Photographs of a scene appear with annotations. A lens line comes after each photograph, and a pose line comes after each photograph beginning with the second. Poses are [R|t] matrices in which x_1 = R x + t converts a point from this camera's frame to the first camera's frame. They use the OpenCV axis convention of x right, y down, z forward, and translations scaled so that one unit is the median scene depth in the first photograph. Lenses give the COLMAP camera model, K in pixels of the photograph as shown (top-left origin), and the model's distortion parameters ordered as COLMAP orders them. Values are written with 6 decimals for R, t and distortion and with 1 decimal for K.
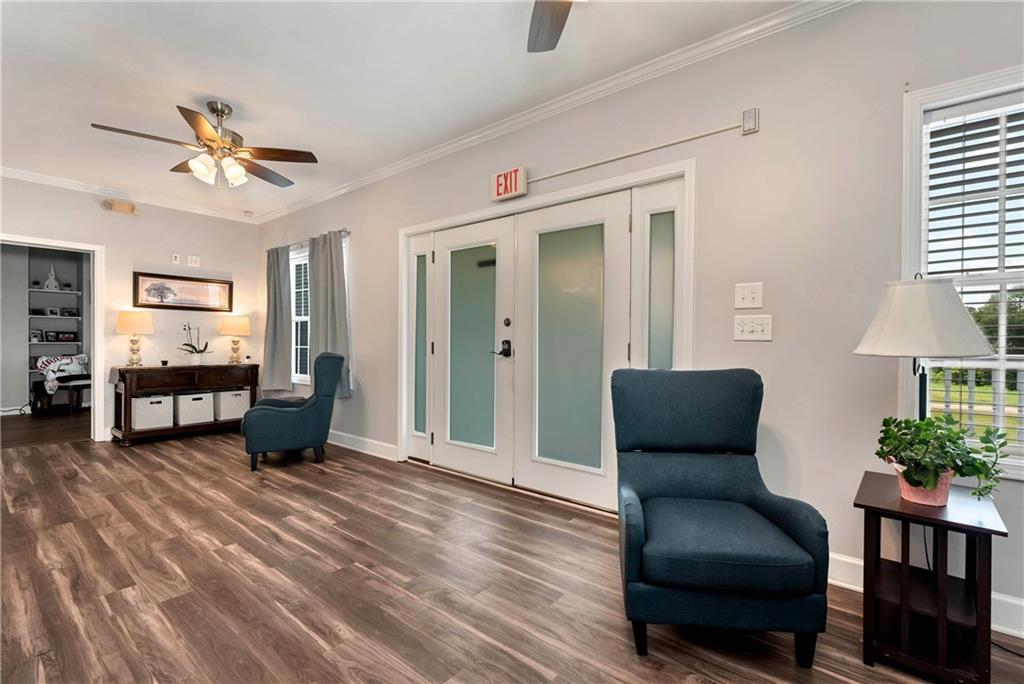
lens RADIAL K [[450.9, 0, 520.8], [0, 450.9, 340.5], [0, 0, 1]] dist [0.002745, -0.000509]
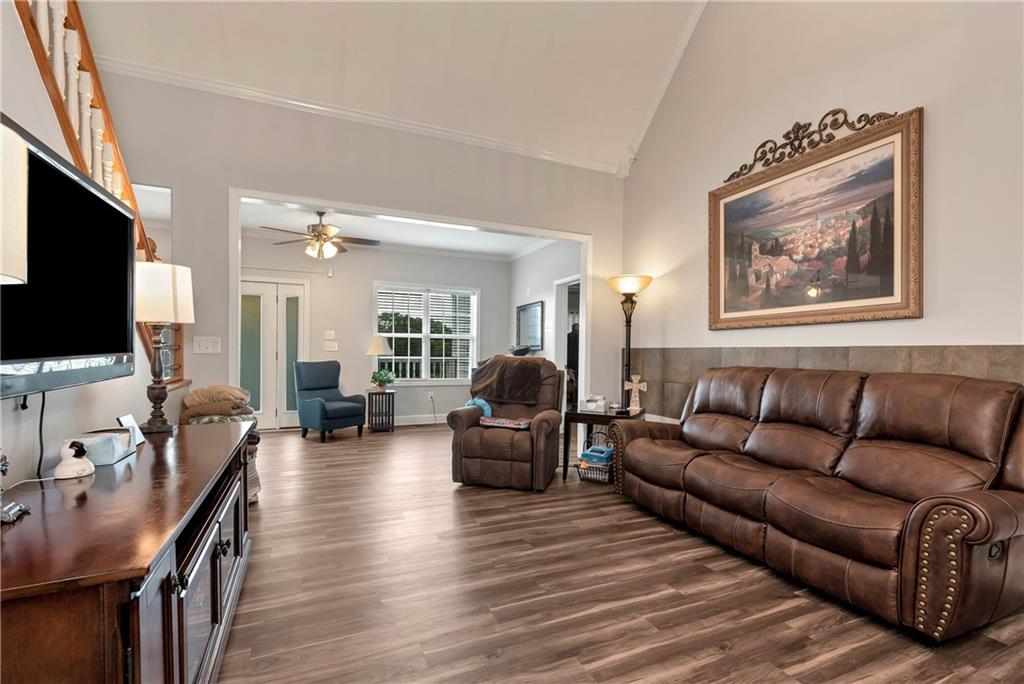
lens RADIAL K [[450.9, 0, 518.5], [0, 450.9, 354.5], [0, 0, 1]] dist [0.002745, -0.000509]
pose [[0.442331, 0.000317, 0.896852, -1.246688], [-0.005647, 0.999981, 0.002432, 0.005238], [-0.896834, -0.006141, 0.442324, -1.073188]]
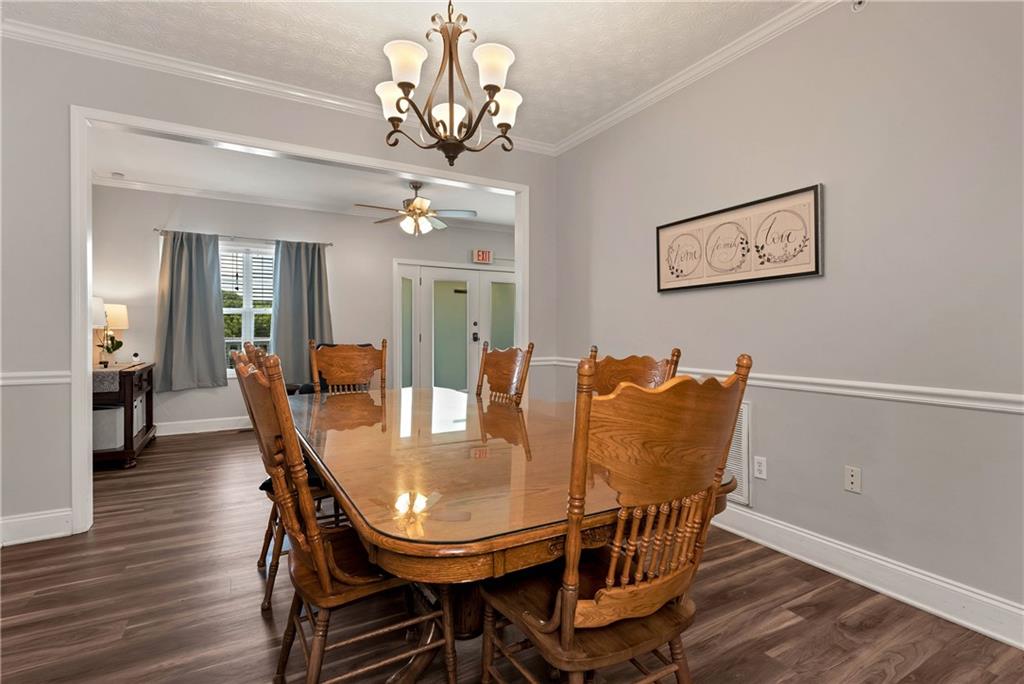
lens RADIAL K [[492.5, 0, 522.6], [0, 492.5, 334.7], [0, 0, 1]] dist [0.007274, -0.001266]
pose [[0.330905, -0.007154, 0.943637, -2.406561], [0.004219, 0.999972, 0.006102, -0.005144], [-0.943655, 0.001962, 0.330926, 0.107689]]
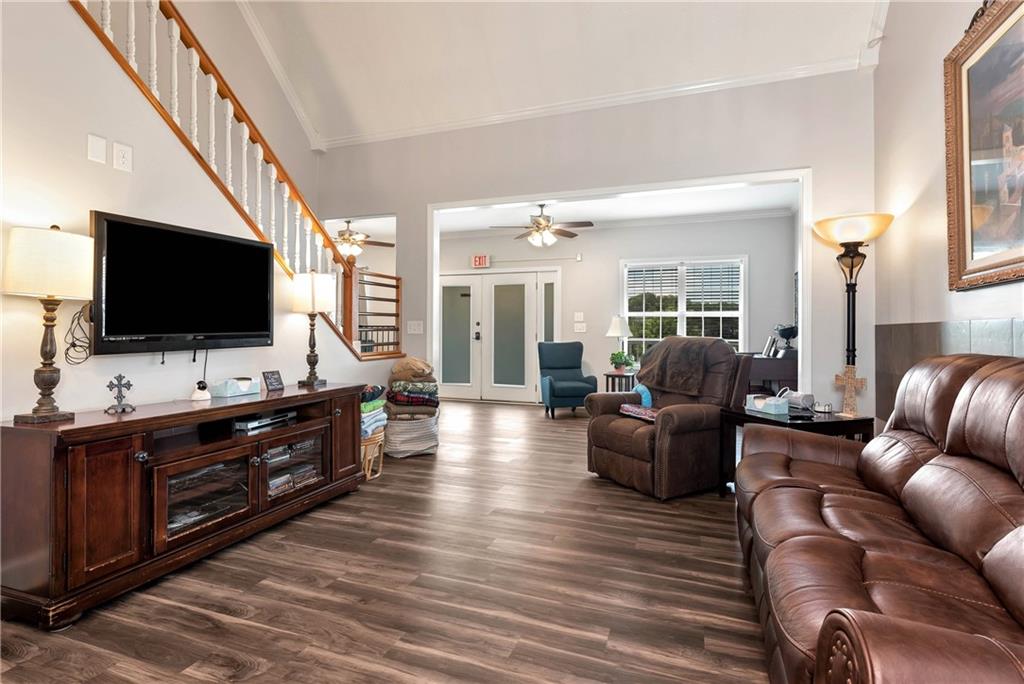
lens RADIAL K [[492.5, 0, 522.4], [0, 492.5, 323.6], [0, 0, 1]] dist [0.007274, -0.001266]
pose [[0.937544, 0.011181, 0.347687, -0.780765], [-0.003885, 0.999758, -0.021673, 0.010426], [-0.347845, 0.018968, 0.937360, -1.537881]]
